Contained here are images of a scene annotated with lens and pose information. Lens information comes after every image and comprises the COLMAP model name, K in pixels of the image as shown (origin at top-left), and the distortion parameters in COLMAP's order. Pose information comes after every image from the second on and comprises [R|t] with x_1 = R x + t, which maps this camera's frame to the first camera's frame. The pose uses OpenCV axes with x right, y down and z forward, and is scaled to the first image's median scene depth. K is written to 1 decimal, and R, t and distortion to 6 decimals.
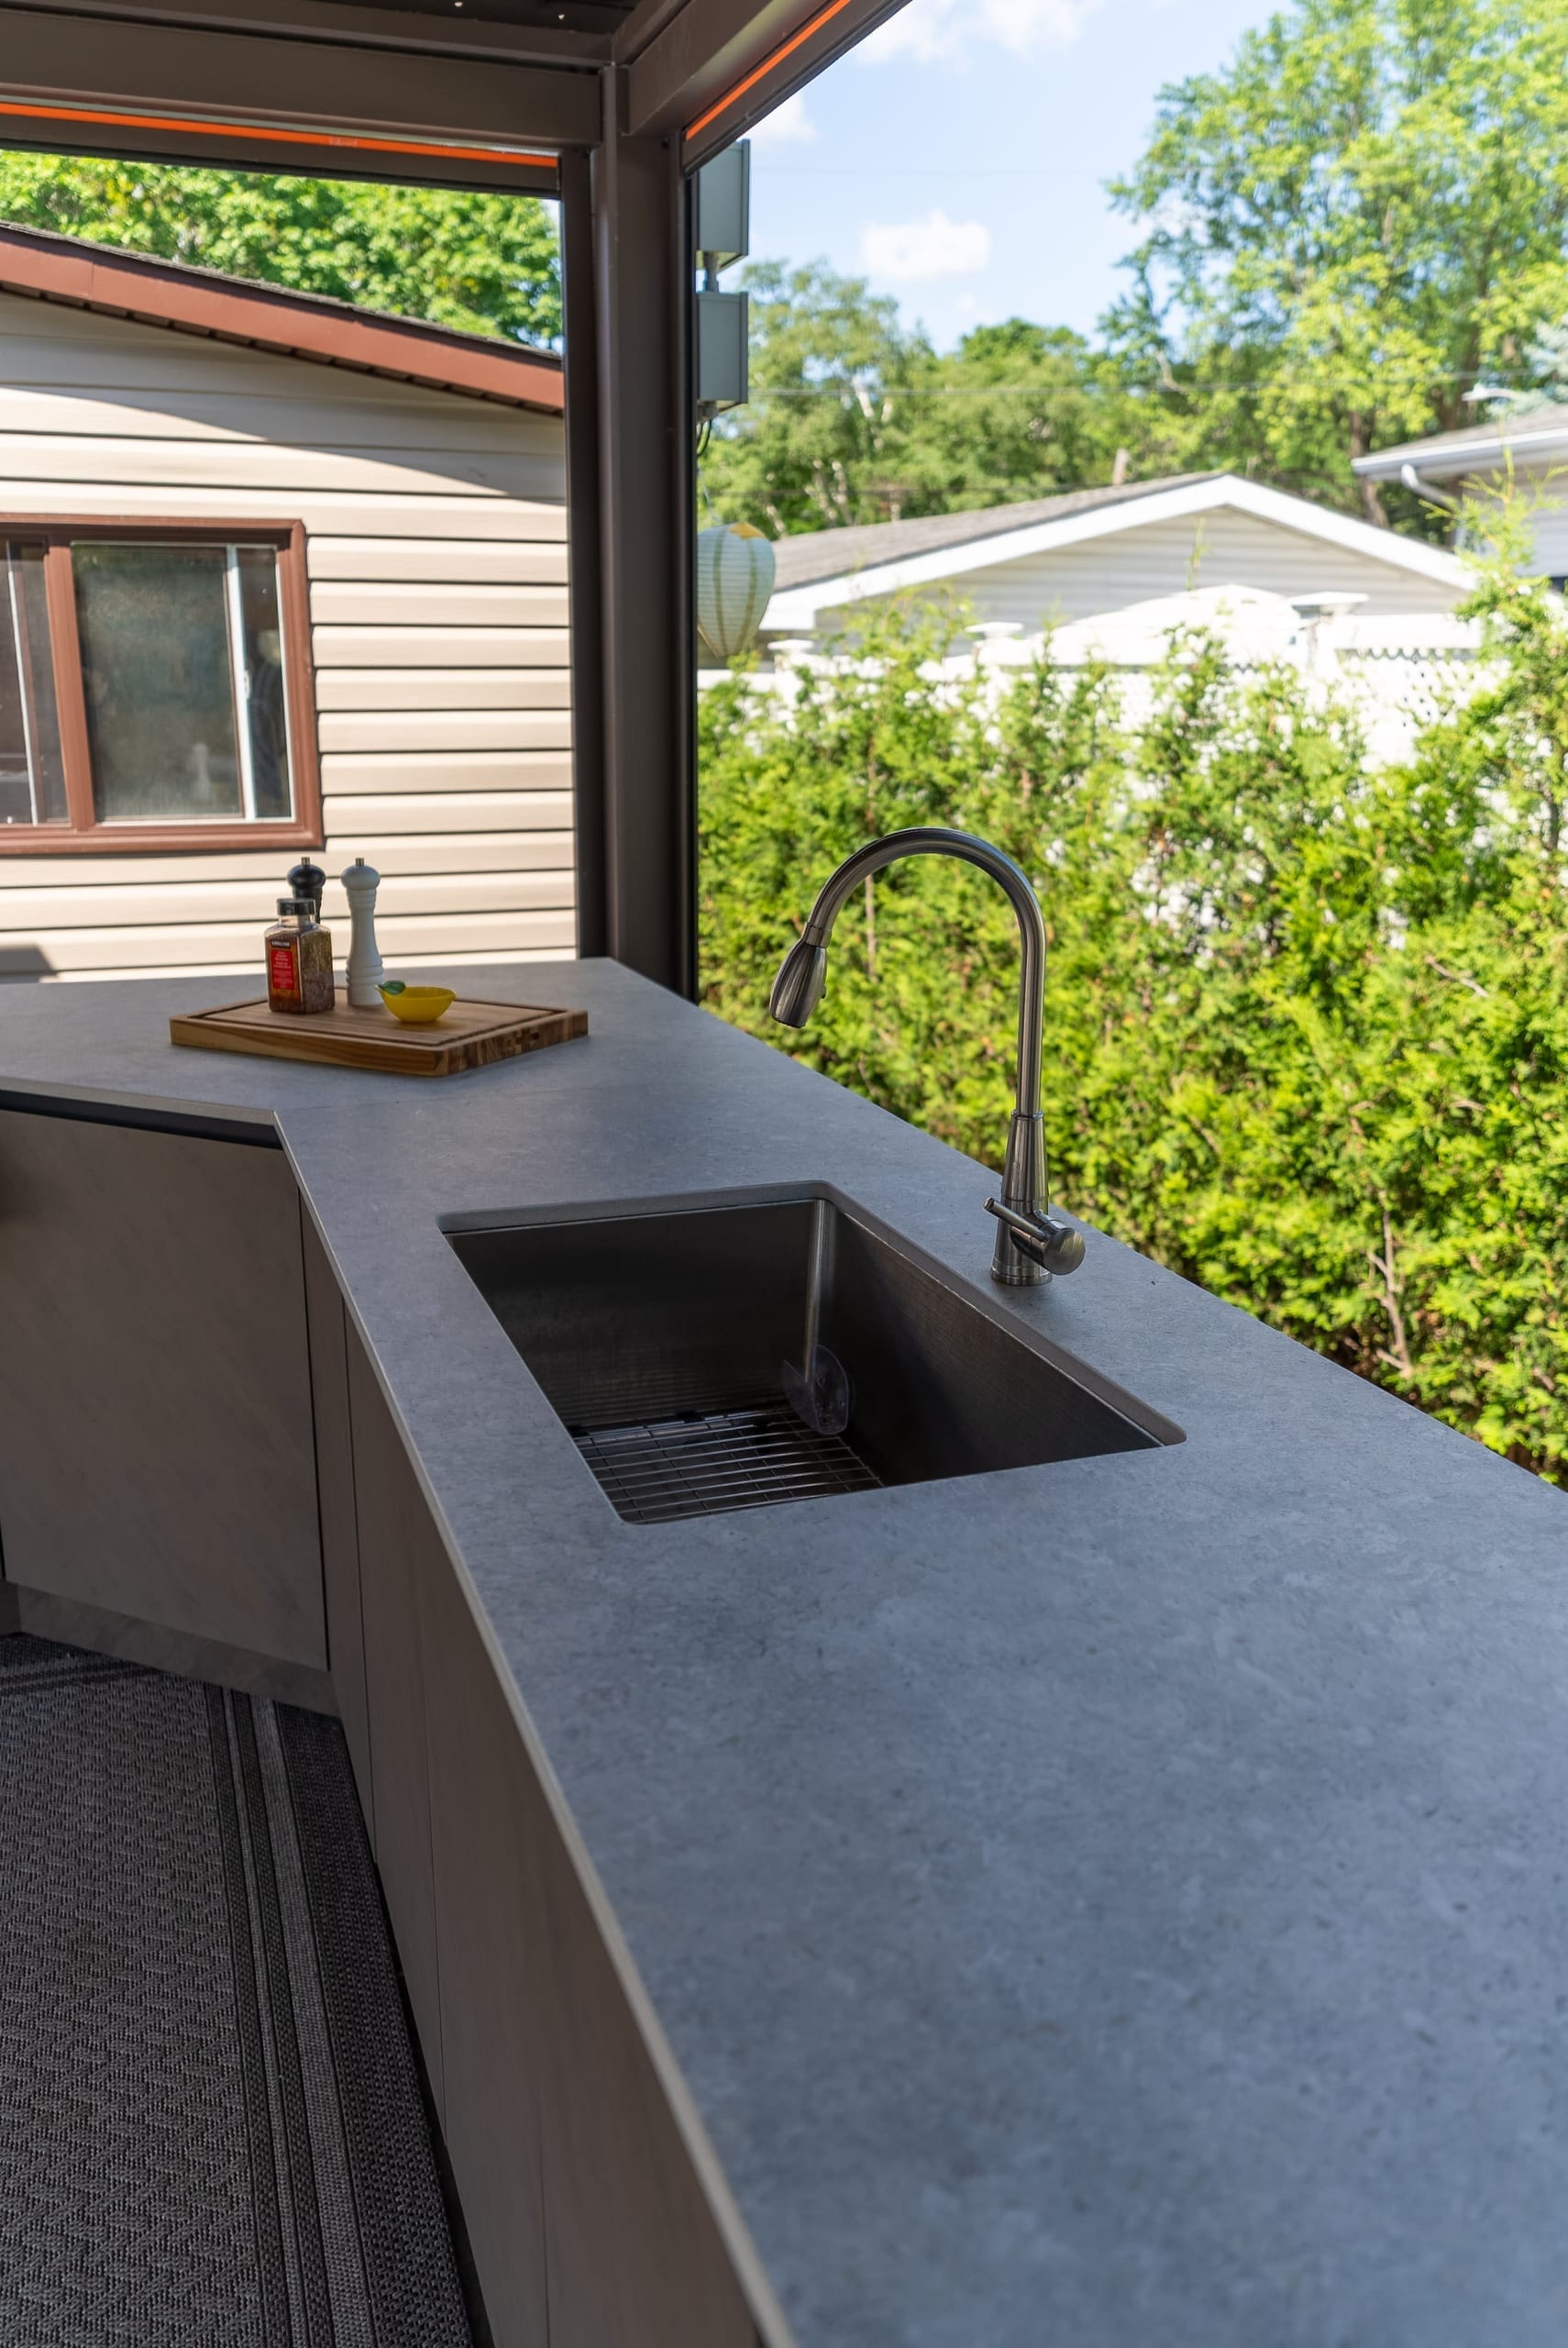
lens RADIAL K [[1868.3, 0, 796.7], [0, 1868.3, 1174.6], [0, 0, 1]] dist [0.012961, -0.006487]
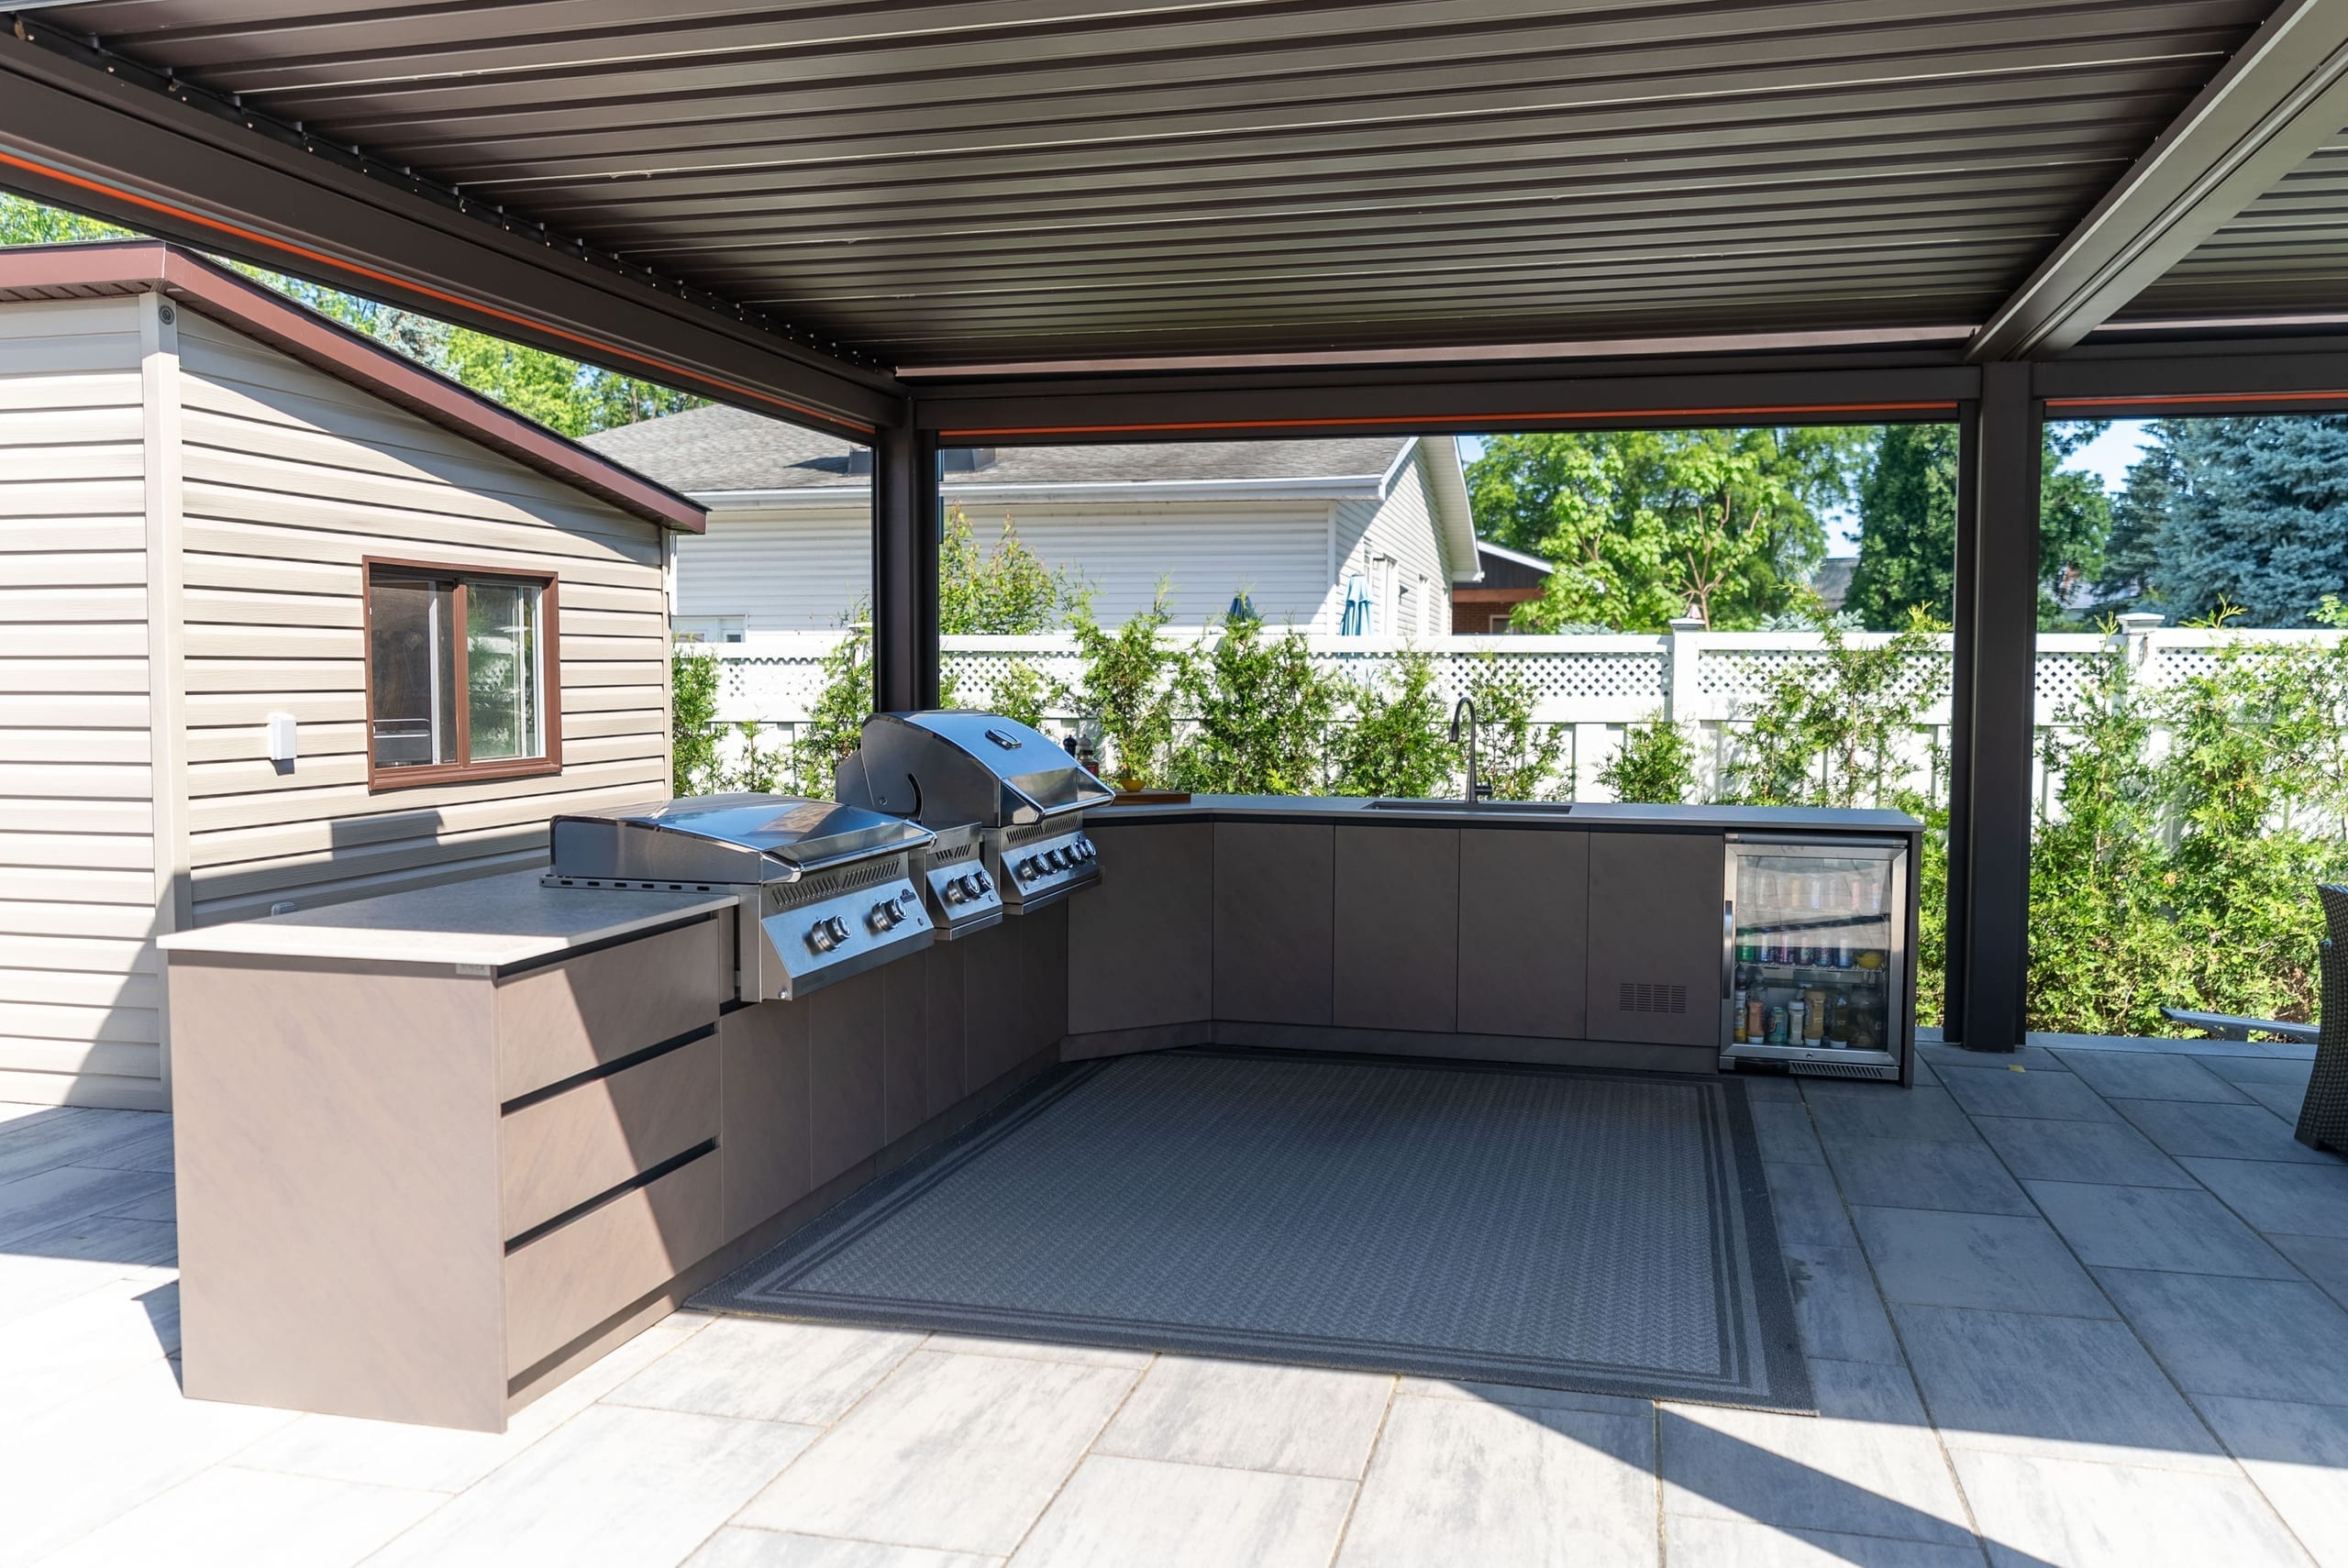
lens RADIAL K [[1845.6, 0, 1177.7], [0, 1845.6, 797.3], [0, 0, 1]] dist [0.003406, -0.008200]
pose [[0.565505, -0.061337, 0.822461, -0.923110], [0.215056, 0.973698, -0.075251, 0.053165], [-0.796213, 0.219430, 0.563822, -0.202073]]
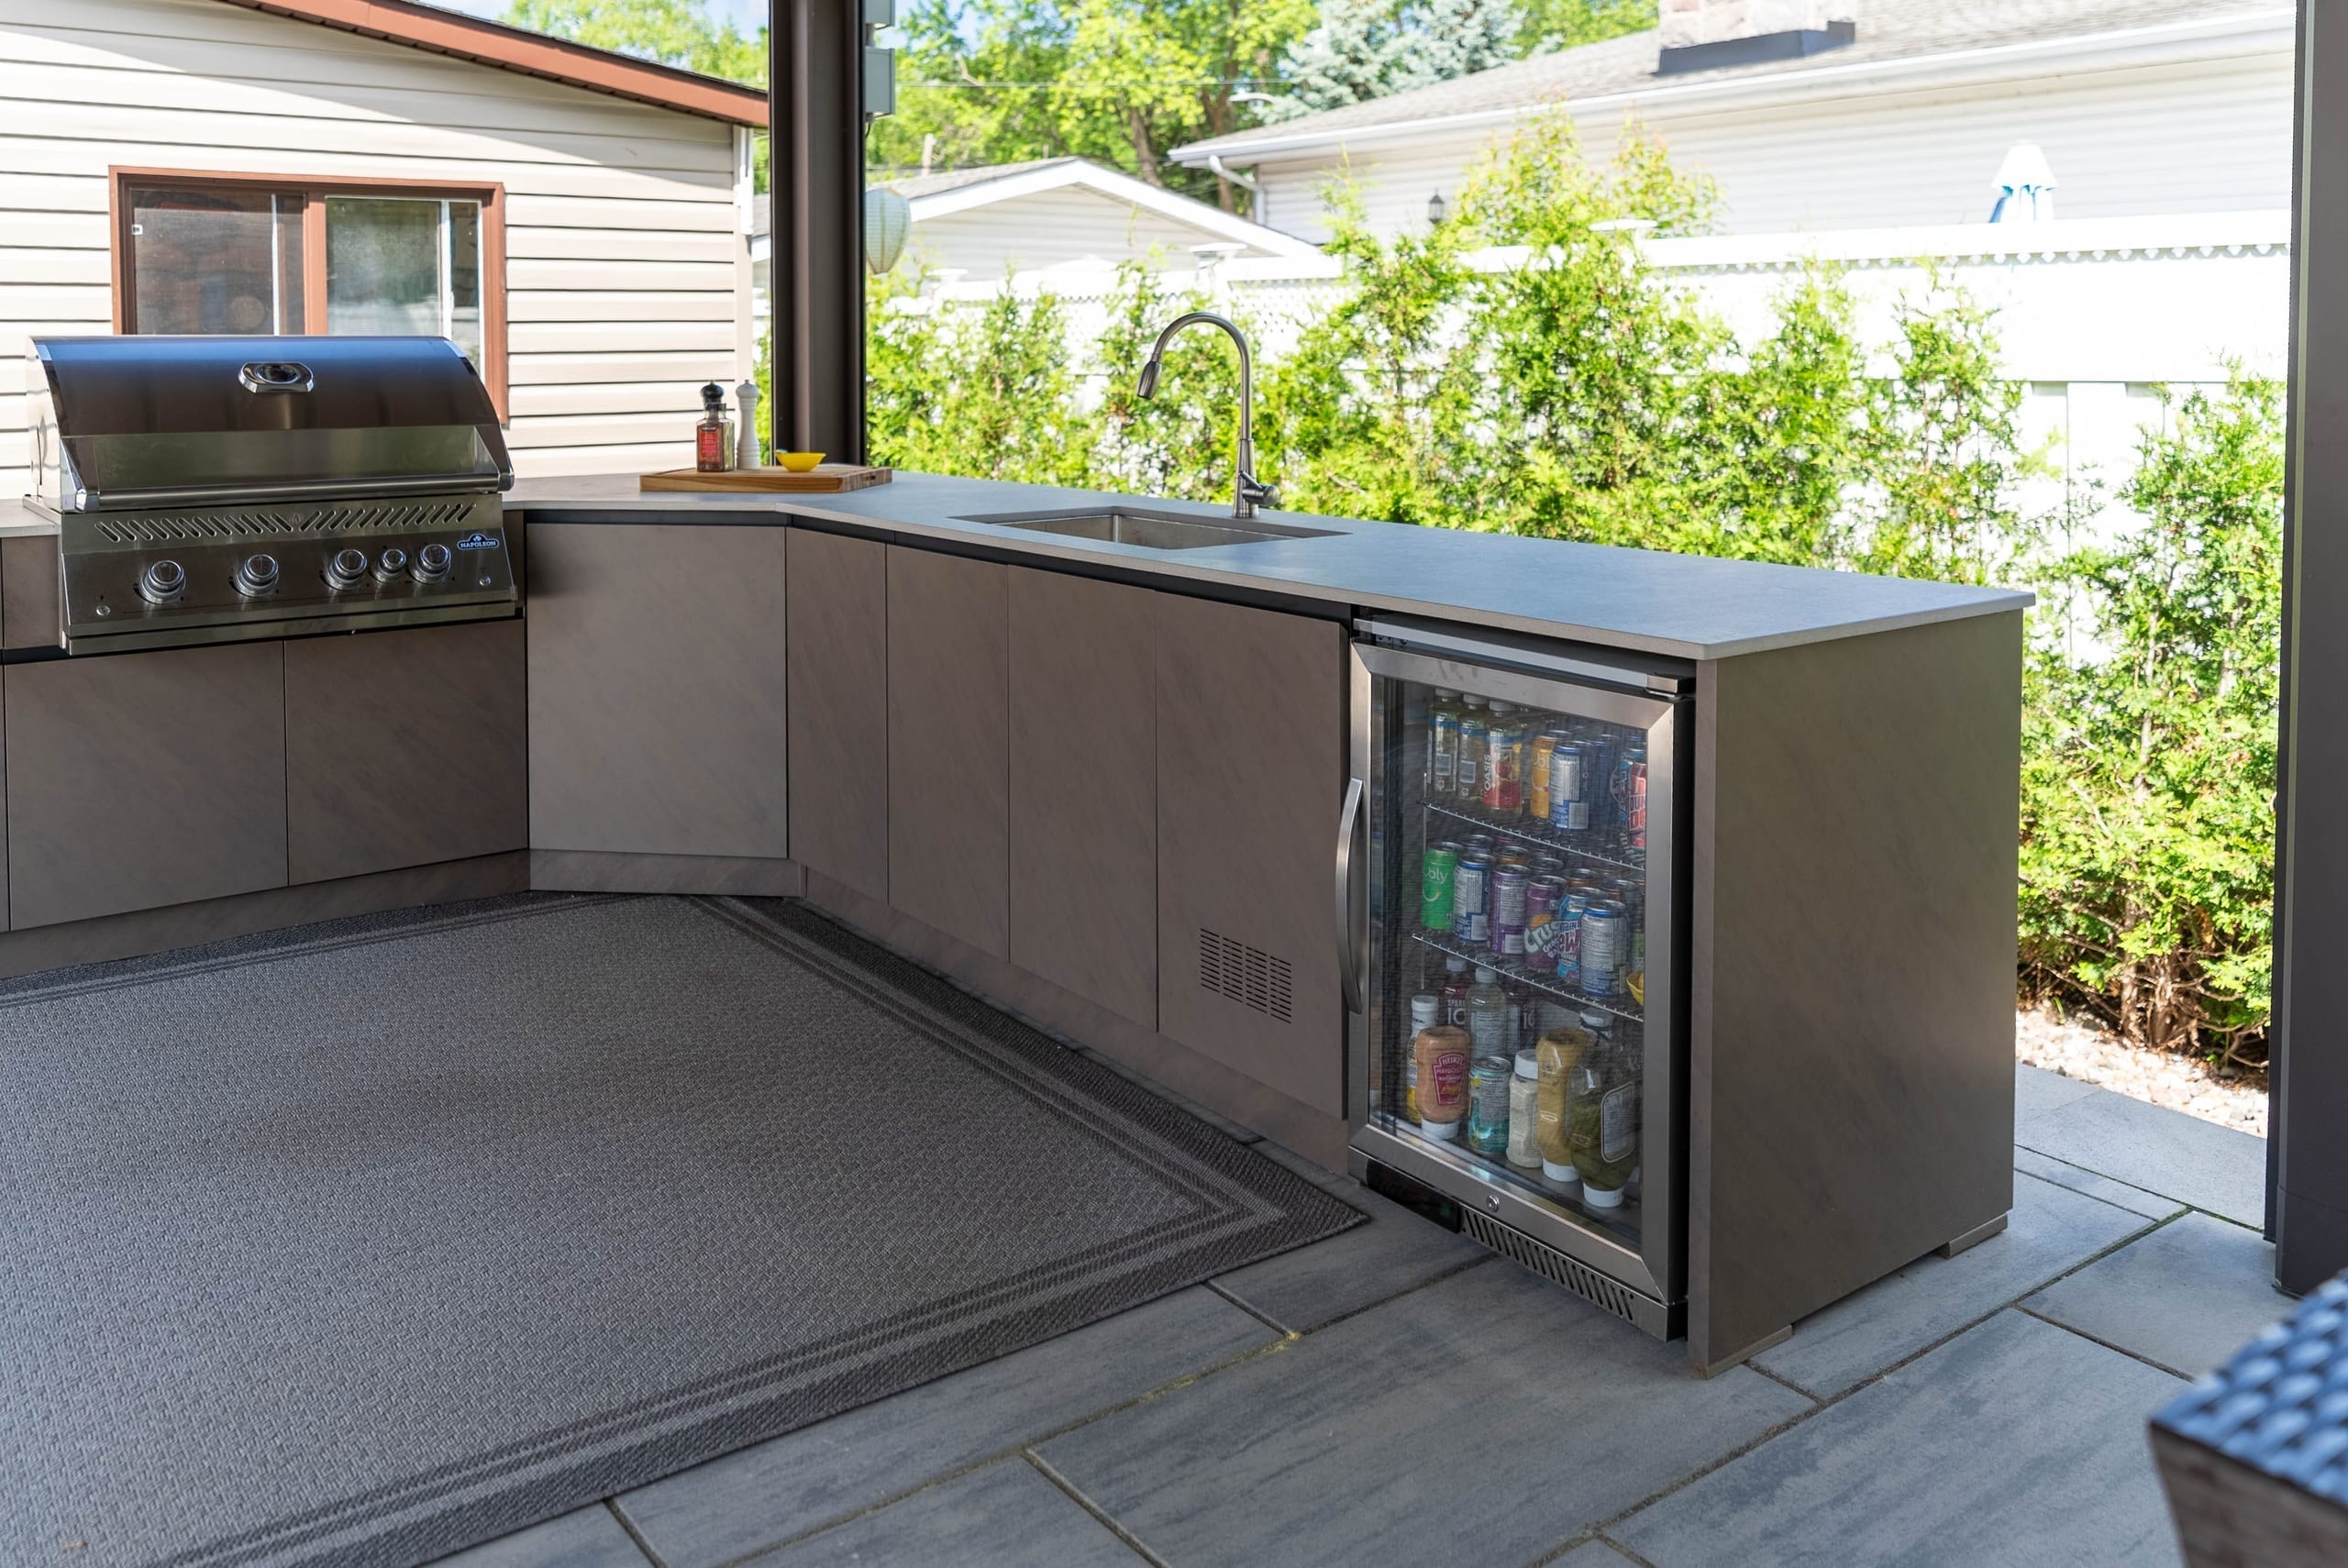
lens RADIAL K [[1918.5, 0, 1161.3], [0, 1918.5, 469.0], [0, 0, 1]] dist [0.013133, -0.013324]
pose [[0.957632, -0.028460, 0.286585, -0.152789], [0.083728, 0.979635, -0.182494, 0.099979], [-0.275555, 0.198757, 0.940513, -0.269396]]
